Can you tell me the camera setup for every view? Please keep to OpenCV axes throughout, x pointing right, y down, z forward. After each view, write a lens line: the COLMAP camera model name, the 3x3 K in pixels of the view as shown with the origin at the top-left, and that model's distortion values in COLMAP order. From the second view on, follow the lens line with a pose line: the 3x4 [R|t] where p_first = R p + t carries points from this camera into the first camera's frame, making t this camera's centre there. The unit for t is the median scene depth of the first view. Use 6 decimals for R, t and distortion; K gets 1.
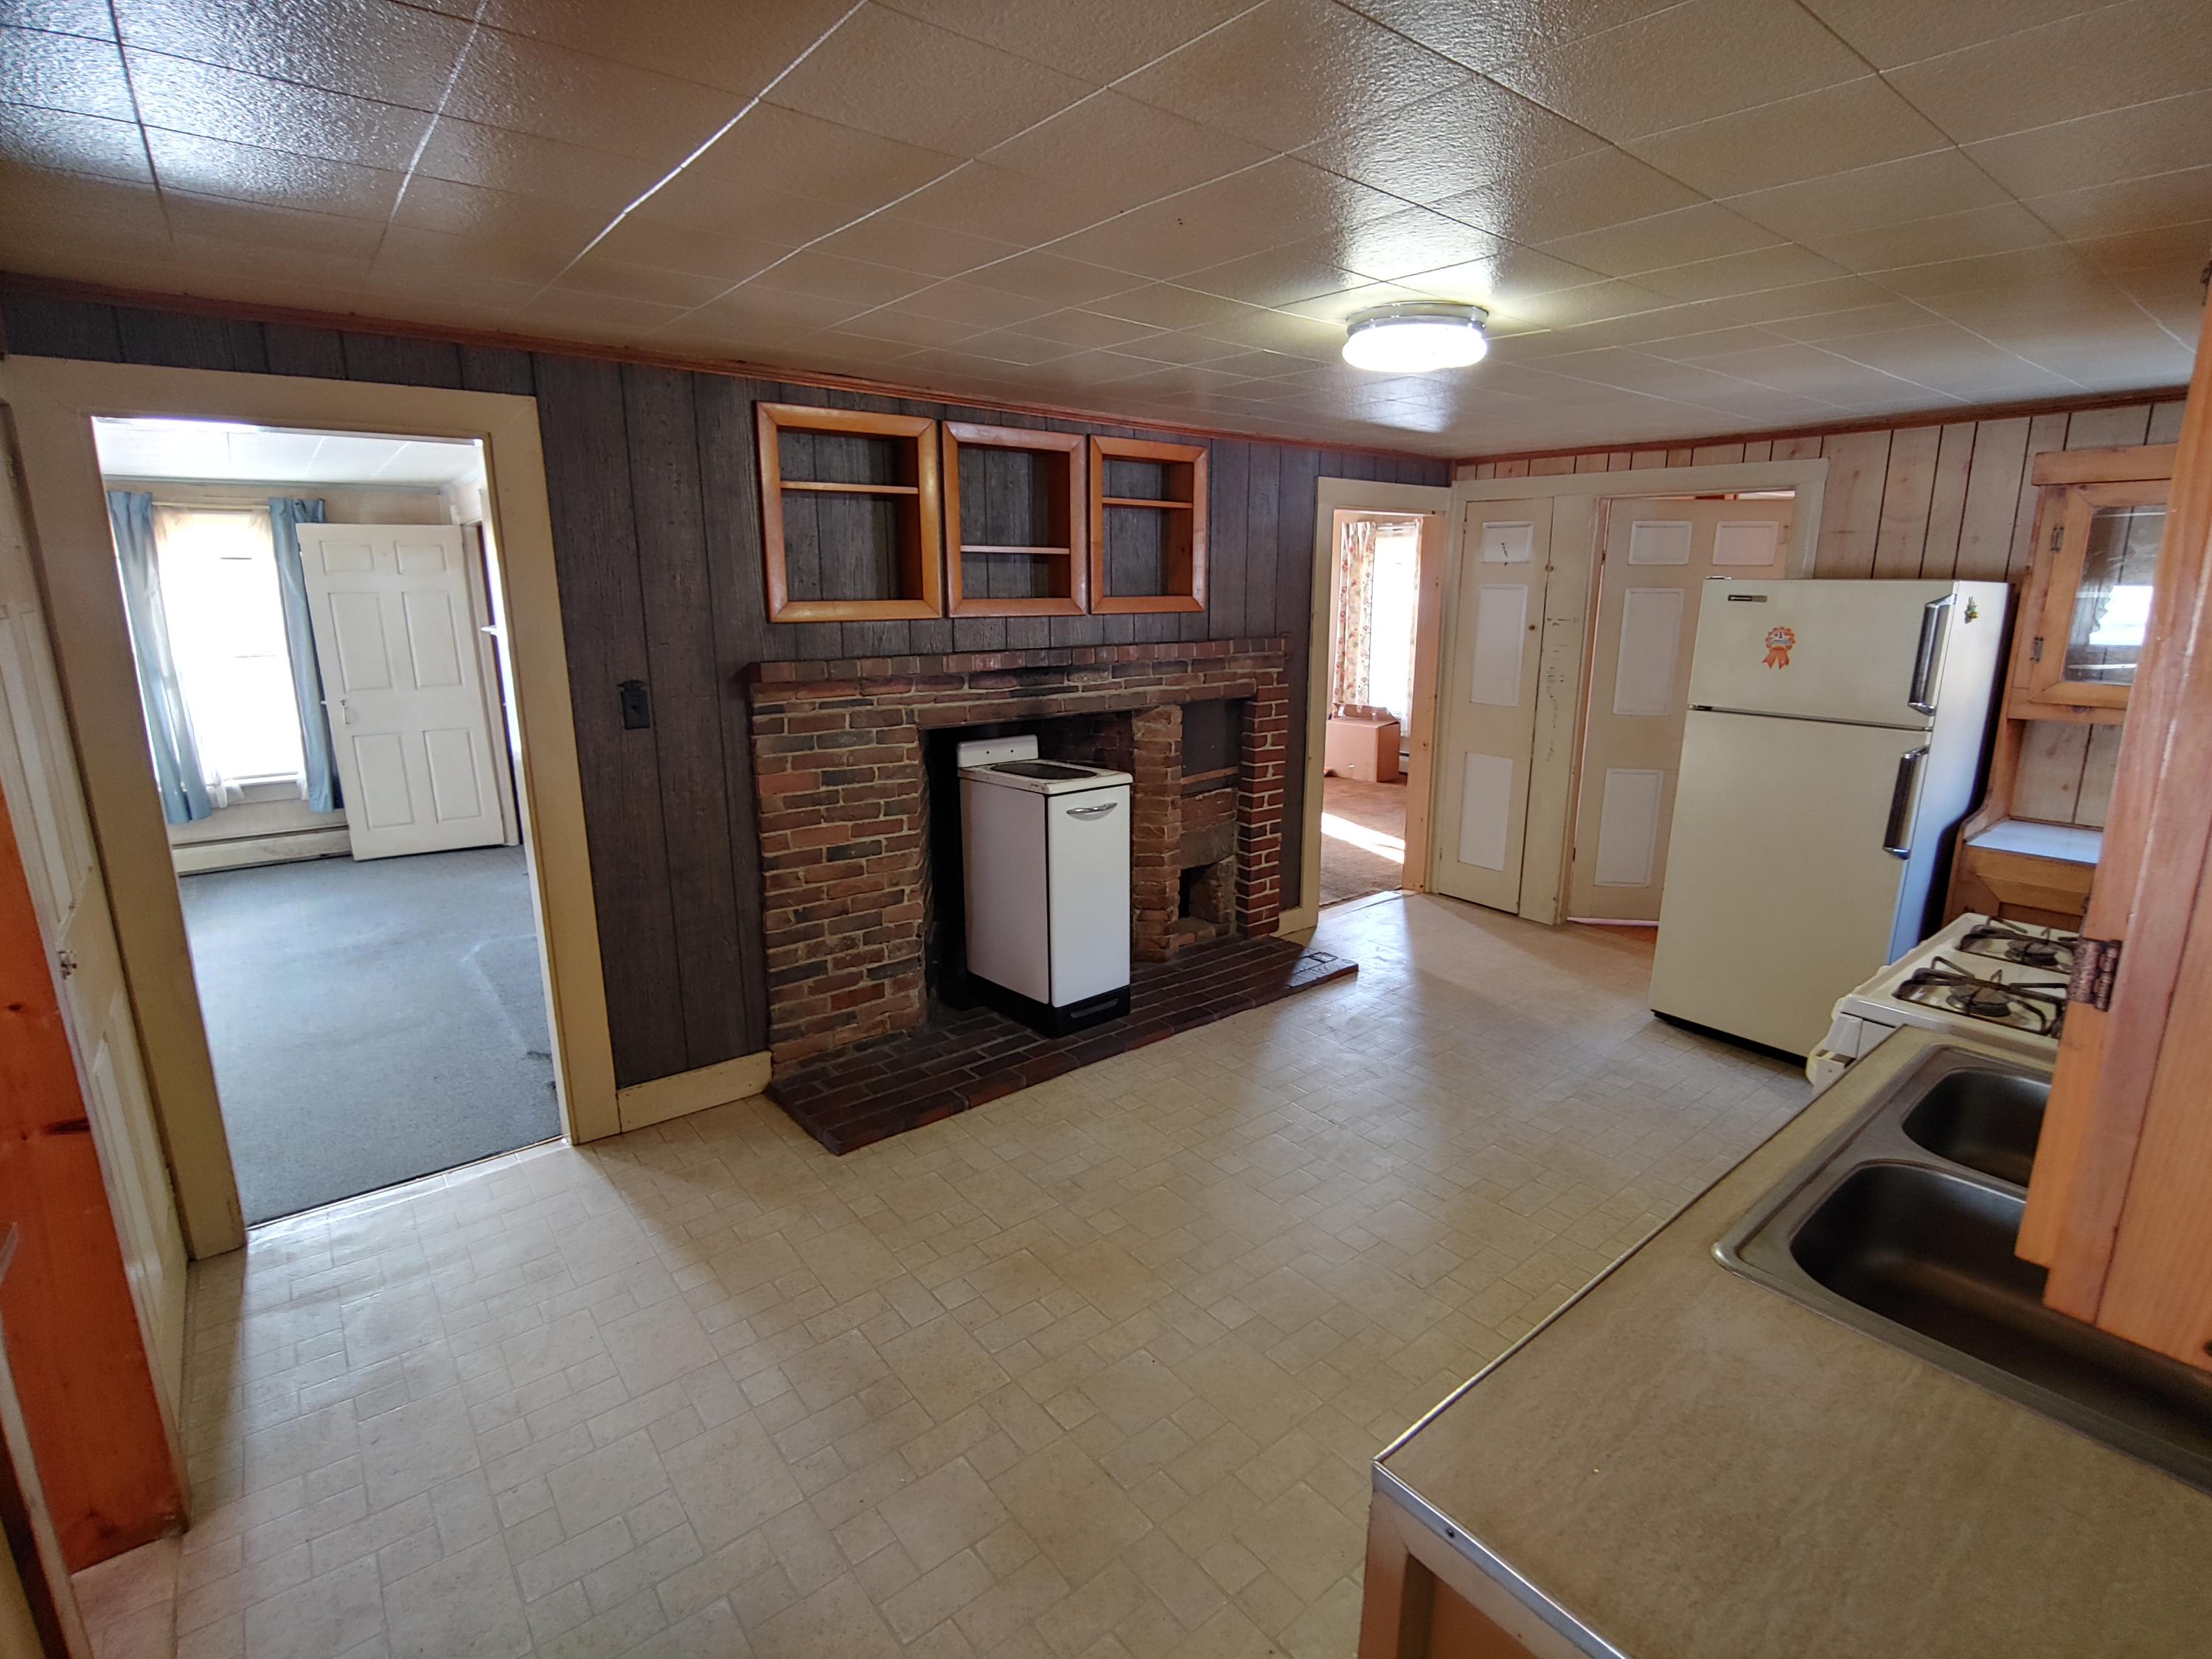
lens RADIAL K [[1062.7, 0, 1123.8], [0, 1062.7, 827.4], [0, 0, 1]] dist [-0.015515, -0.002240]
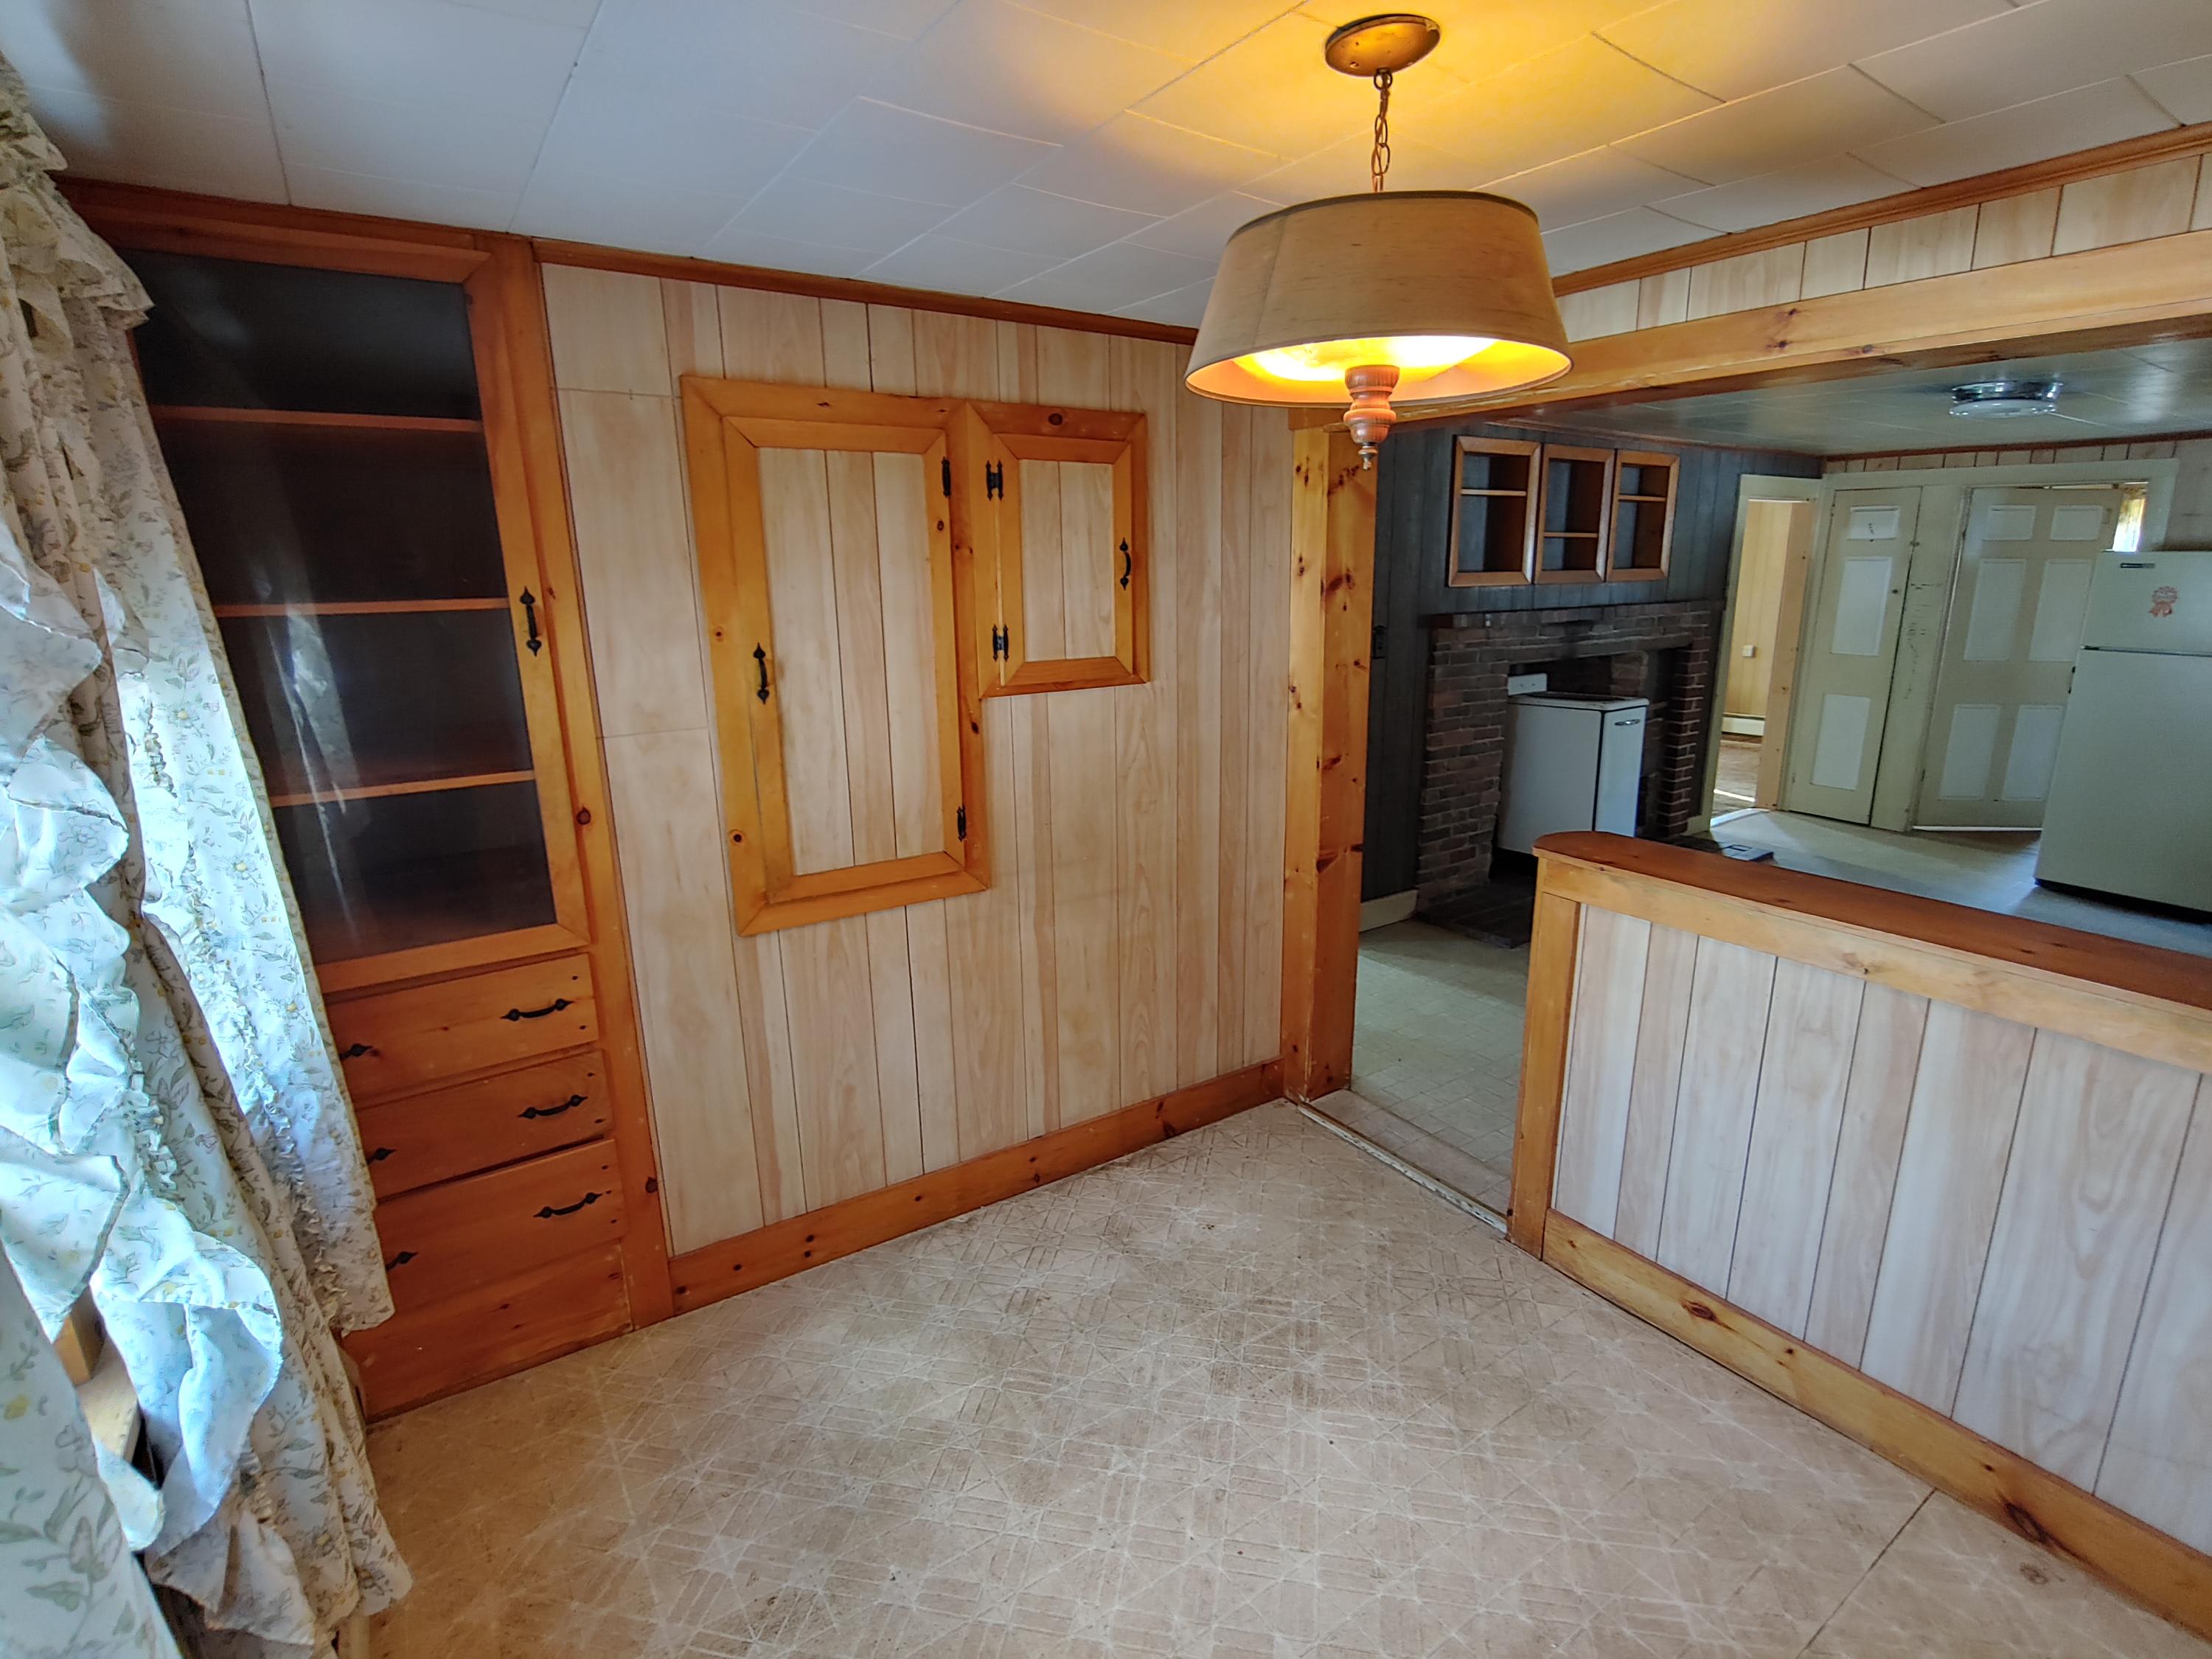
lens RADIAL K [[1062.7, 0, 1118.7], [0, 1062.7, 829.5], [0, 0, 1]] dist [-0.015515, -0.002240]
pose [[0.996744, 0.006842, -0.080337, -0.517145], [-0.005278, 0.999793, 0.019665, 0.087542], [0.080455, -0.019177, 0.996574, -0.381527]]
